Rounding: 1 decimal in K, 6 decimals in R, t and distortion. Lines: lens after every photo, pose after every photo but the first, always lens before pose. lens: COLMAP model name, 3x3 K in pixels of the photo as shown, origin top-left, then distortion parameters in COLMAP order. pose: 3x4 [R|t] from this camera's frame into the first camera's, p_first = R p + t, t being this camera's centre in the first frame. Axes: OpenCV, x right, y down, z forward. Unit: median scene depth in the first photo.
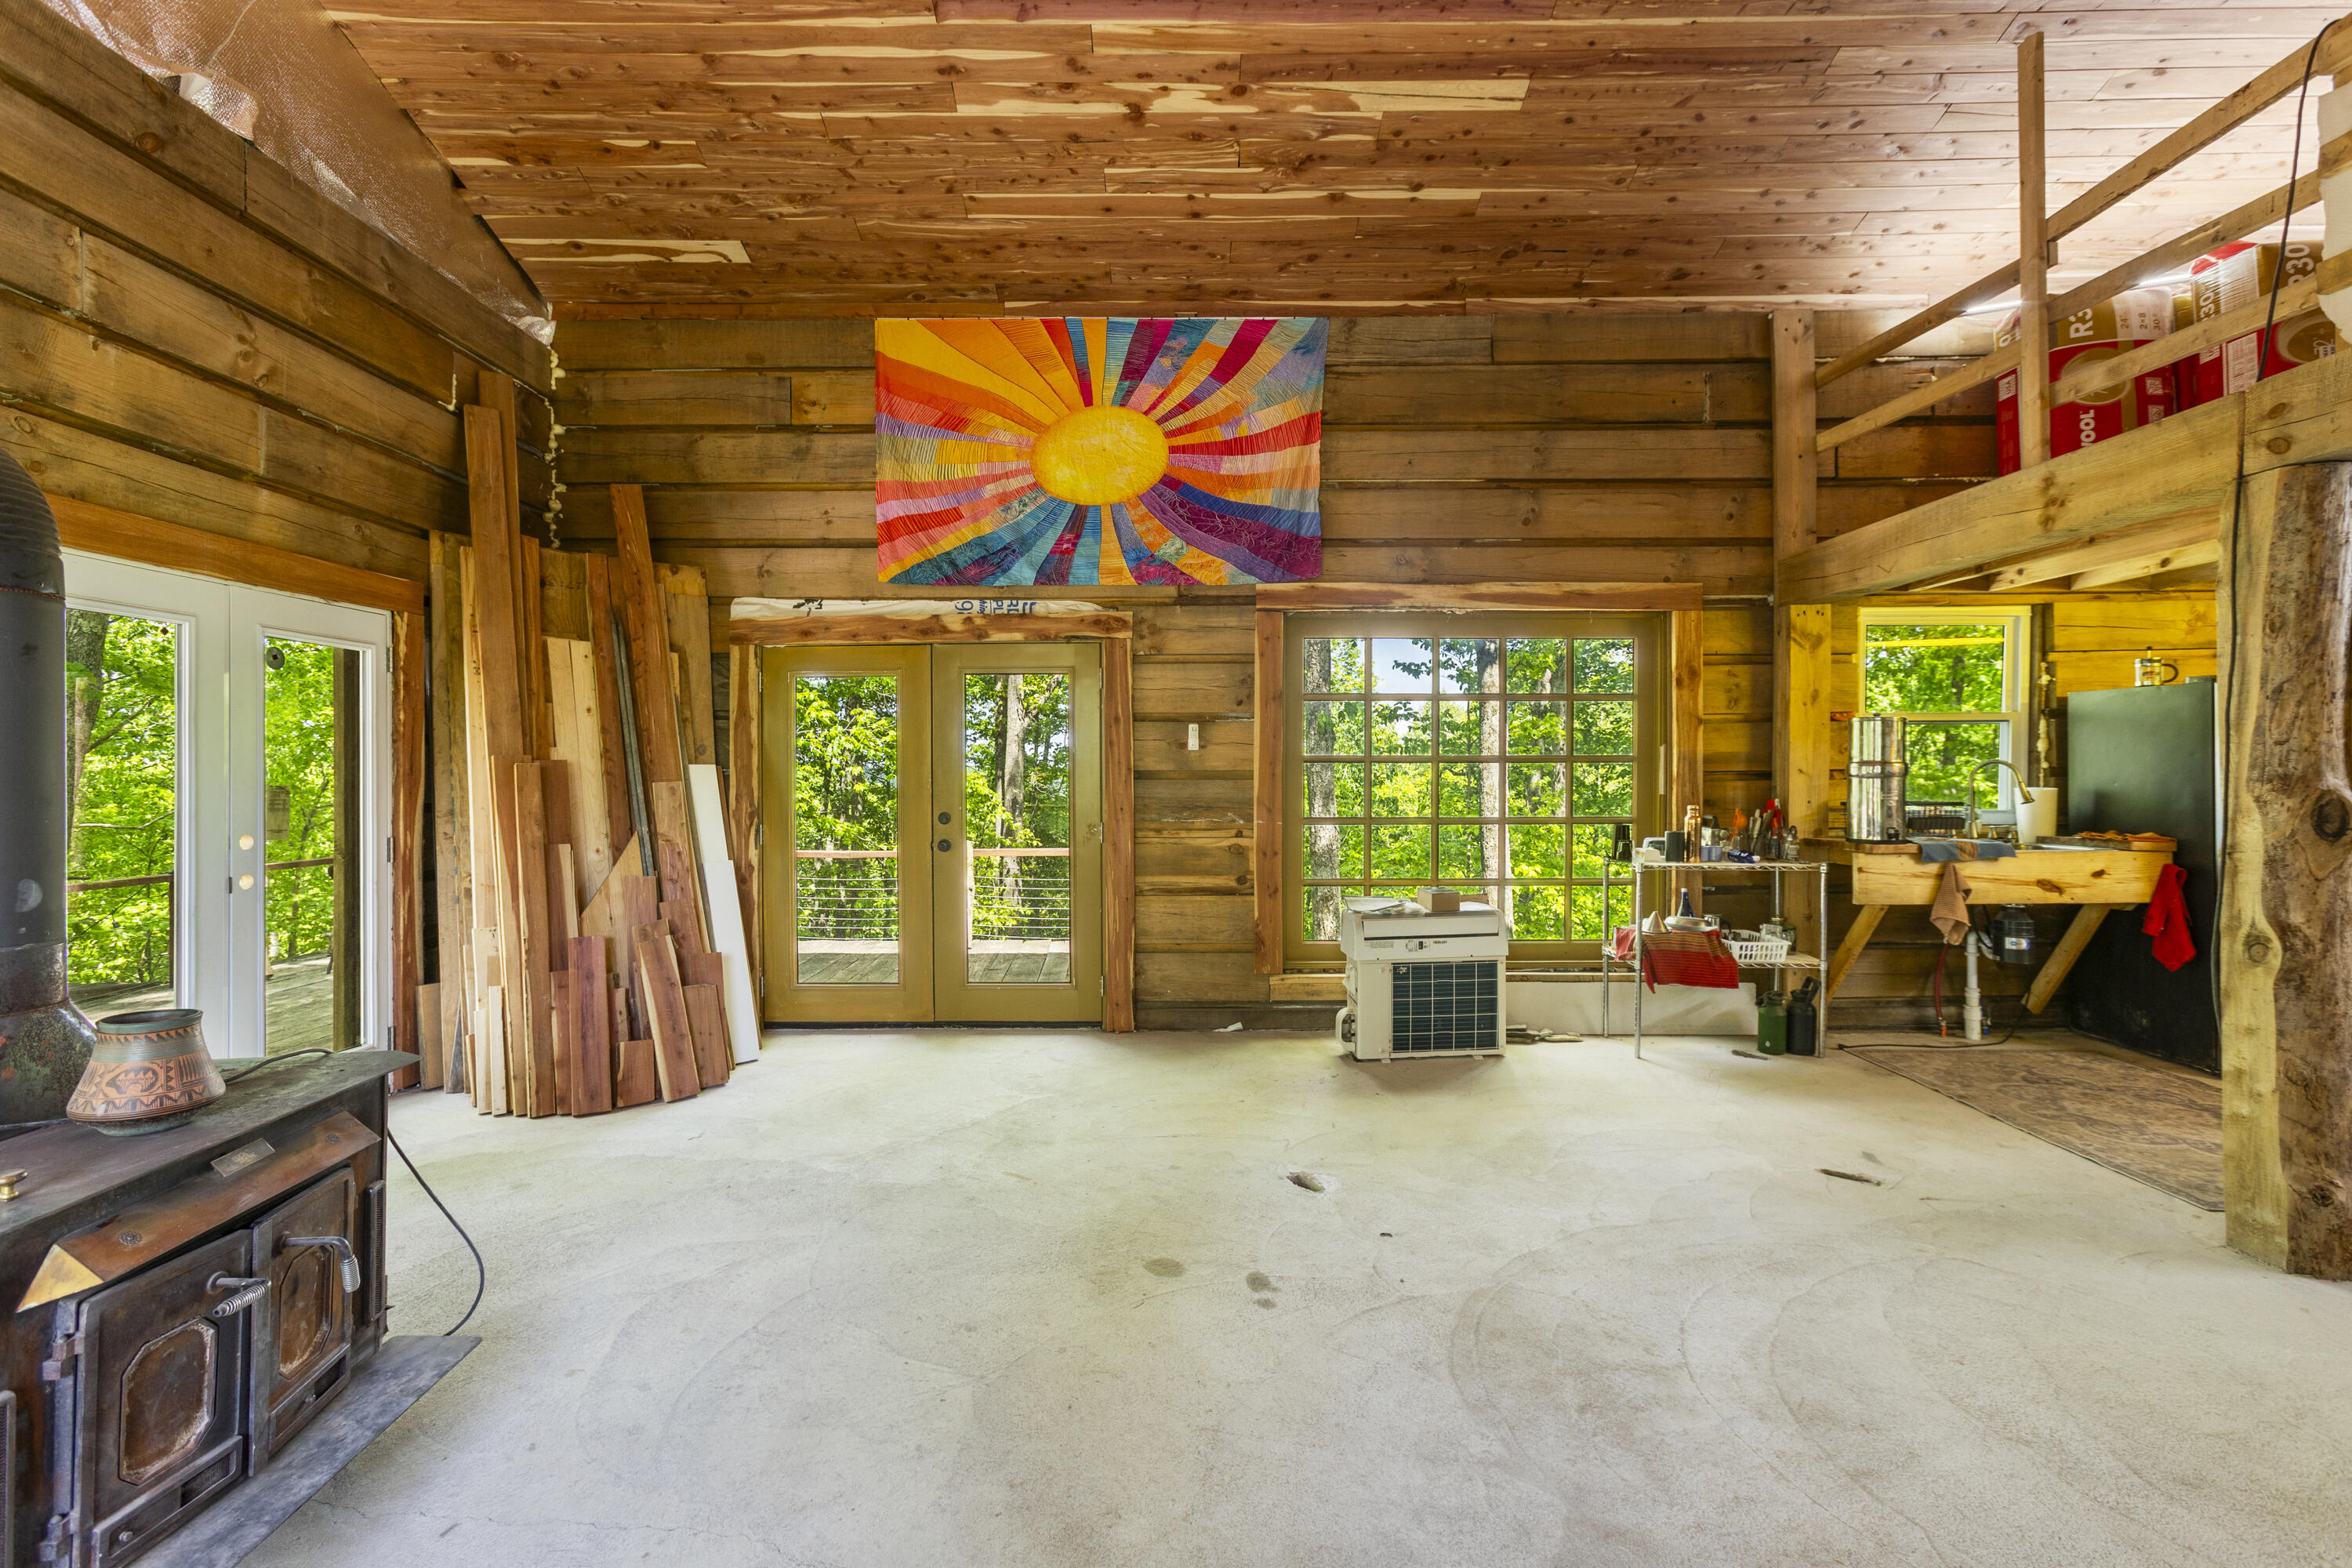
lens RADIAL K [[1055.1, 0, 1172.9], [0, 1055.1, 776.6], [0, 0, 1]] dist [-0.016004, 0.010749]
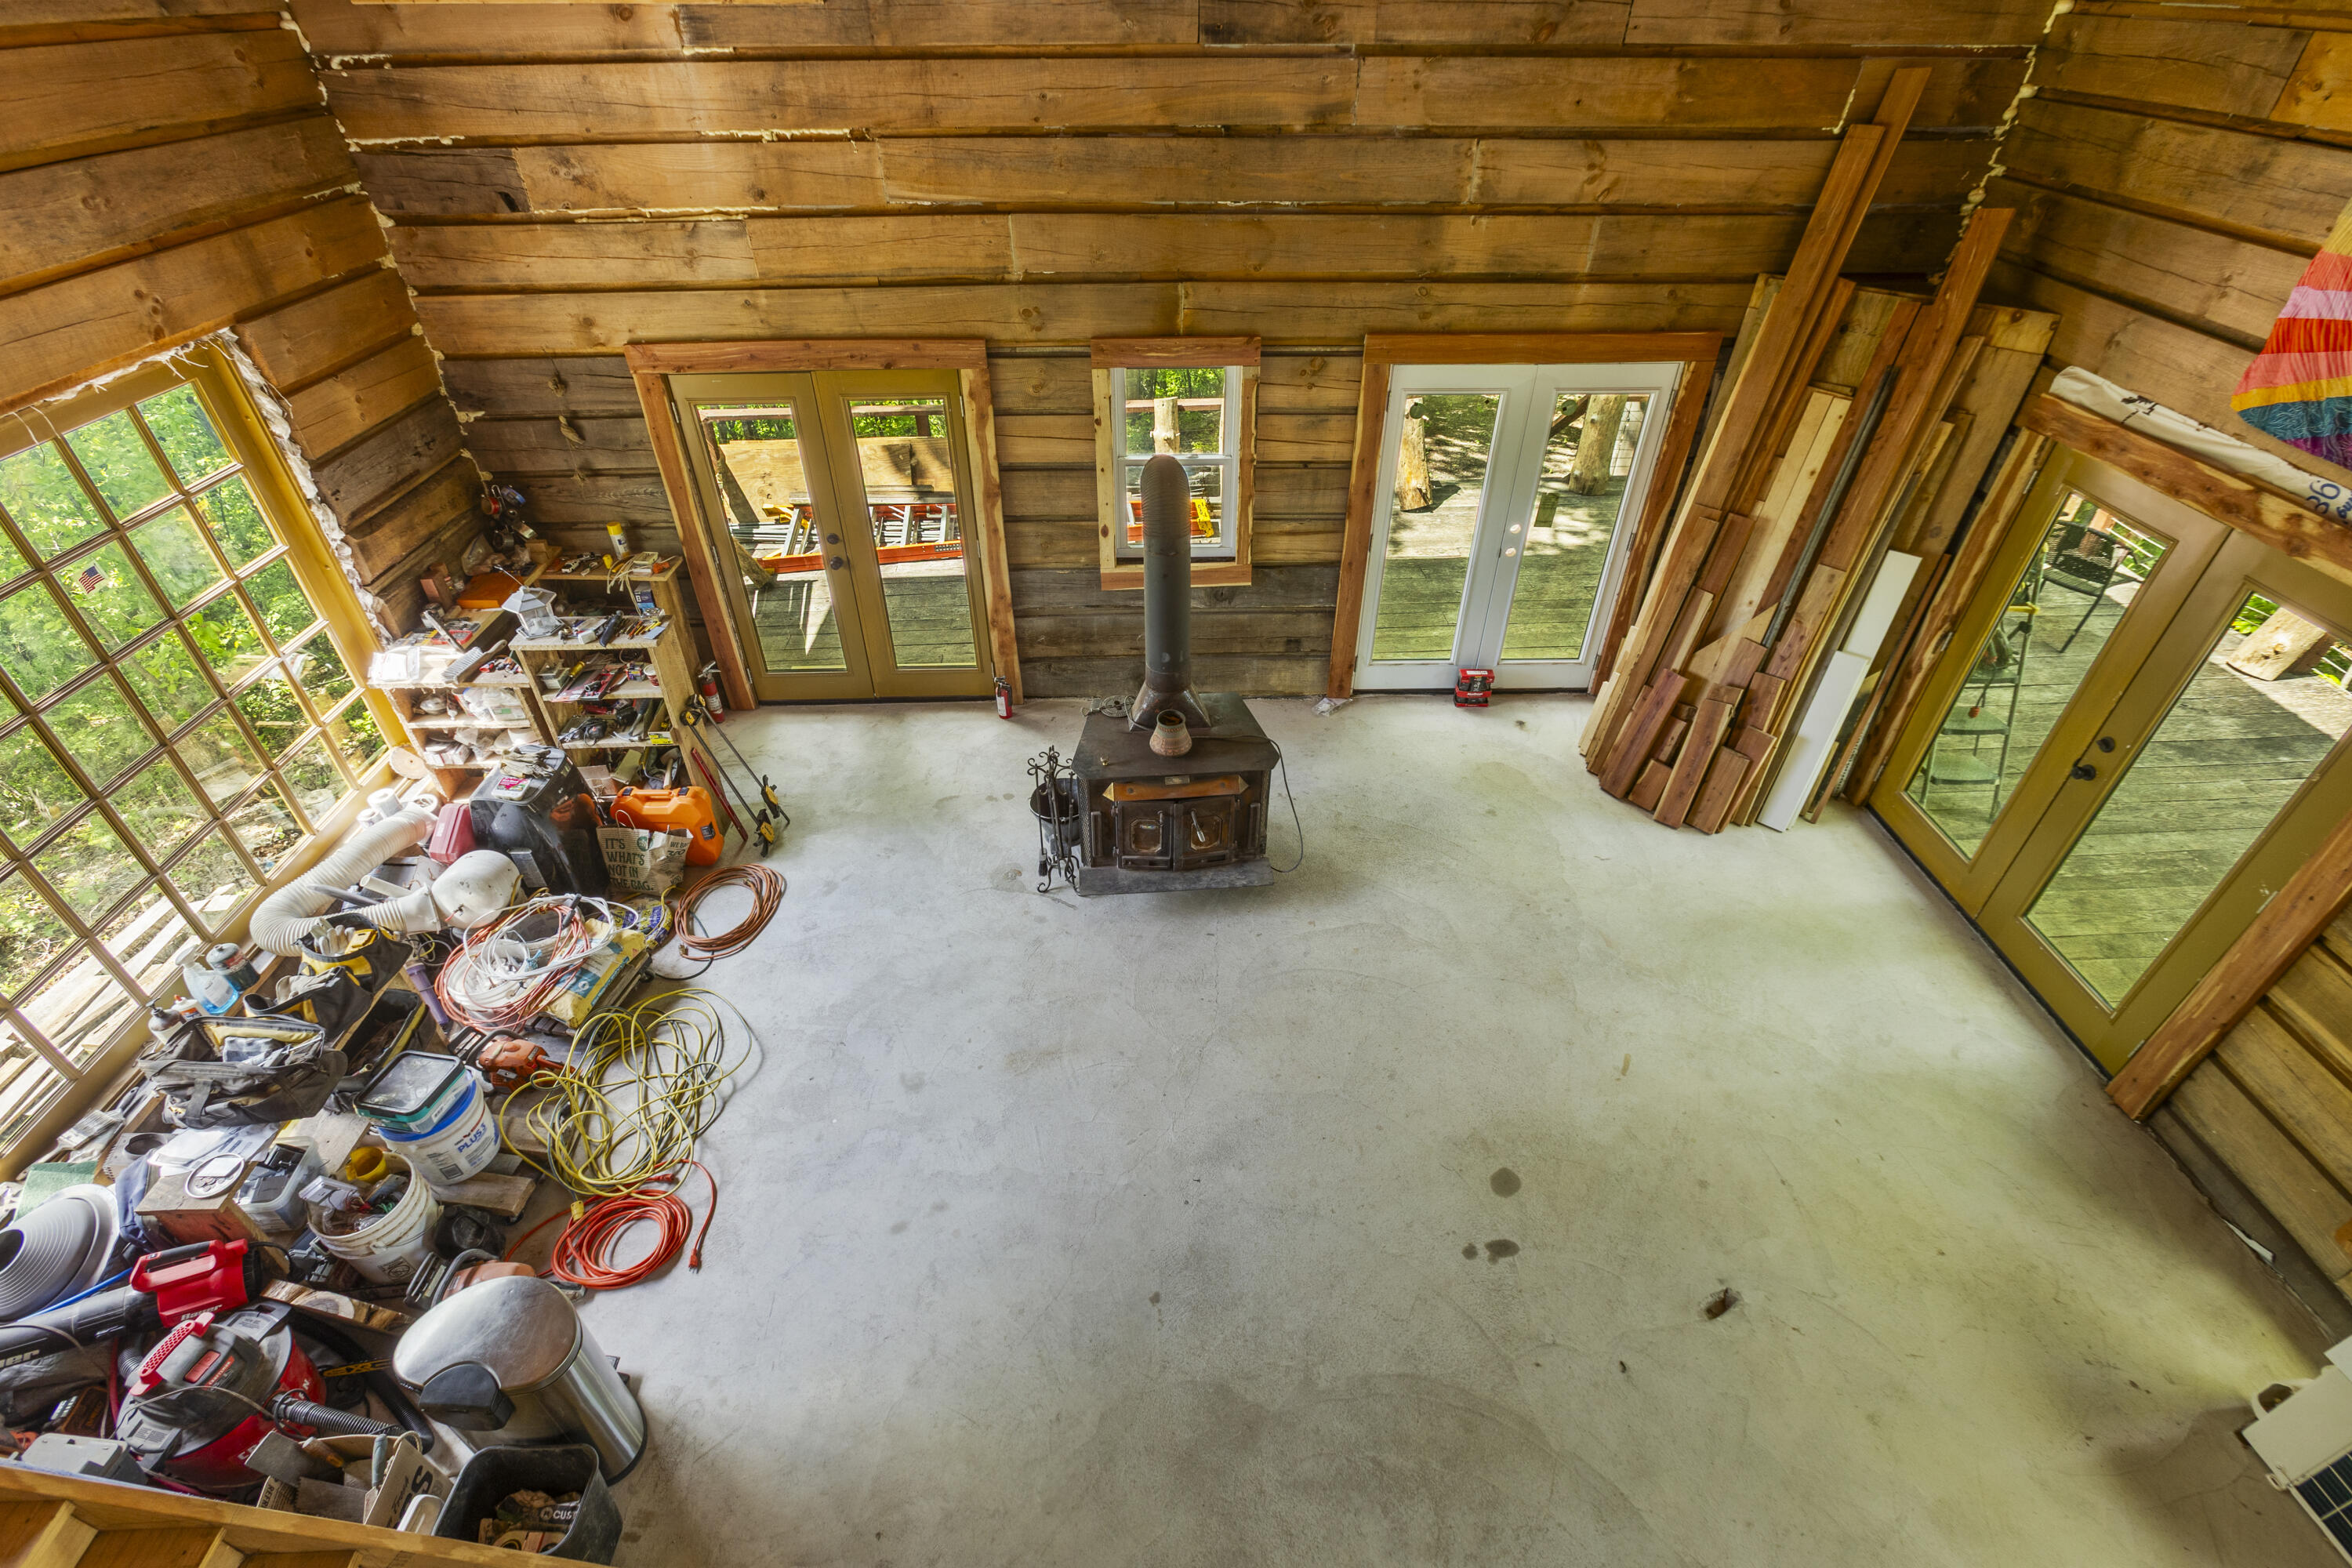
lens RADIAL K [[1055.1, 0, 1162.9], [0, 1055.1, 776.8], [0, 0, 1]] dist [-0.016004, 0.010749]
pose [[0.021323, 0.614579, -0.788567, 0.411636], [-0.001469, 0.788765, 0.614694, -0.435910], [0.999772, -0.011948, 0.017722, 0.310484]]
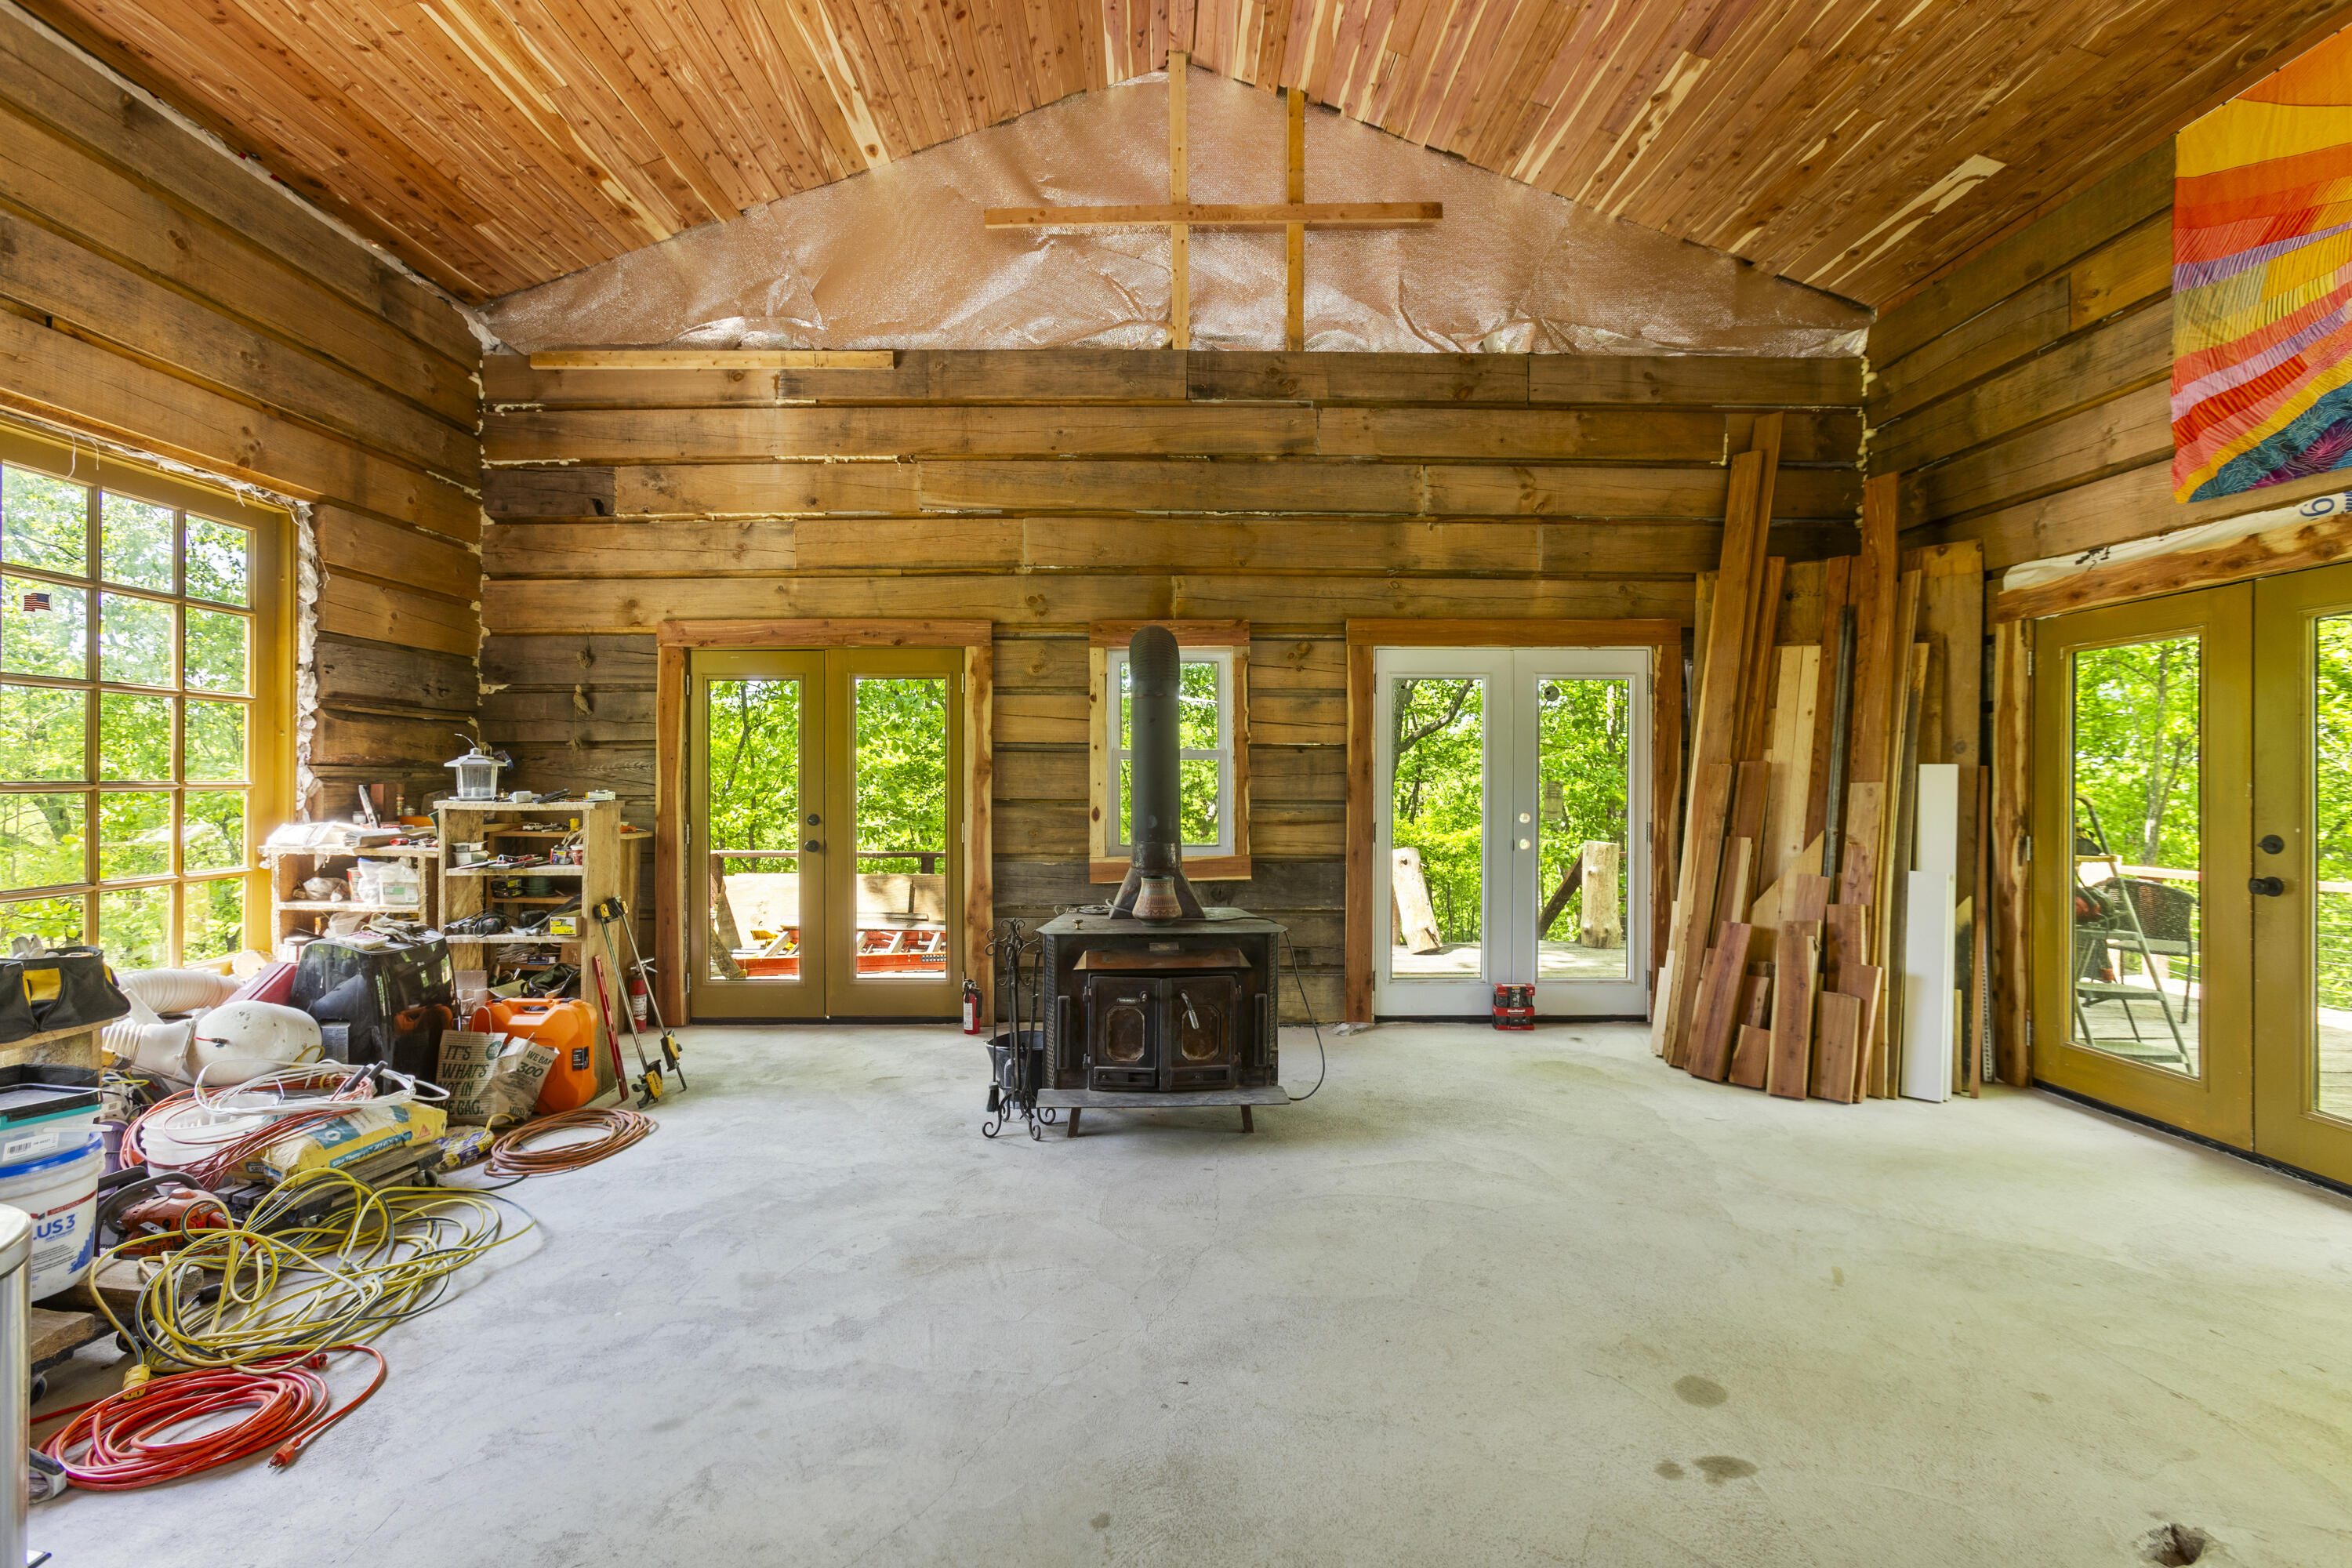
lens RADIAL K [[1055.1, 0, 1162.3], [0, 1055.1, 780.4], [0, 0, 1]] dist [-0.016004, 0.010749]
pose [[0.007274, 0.009085, -0.999932, 0.446312], [-0.006354, 0.999939, 0.009039, -0.001632], [0.999953, 0.006288, 0.007332, 0.331124]]
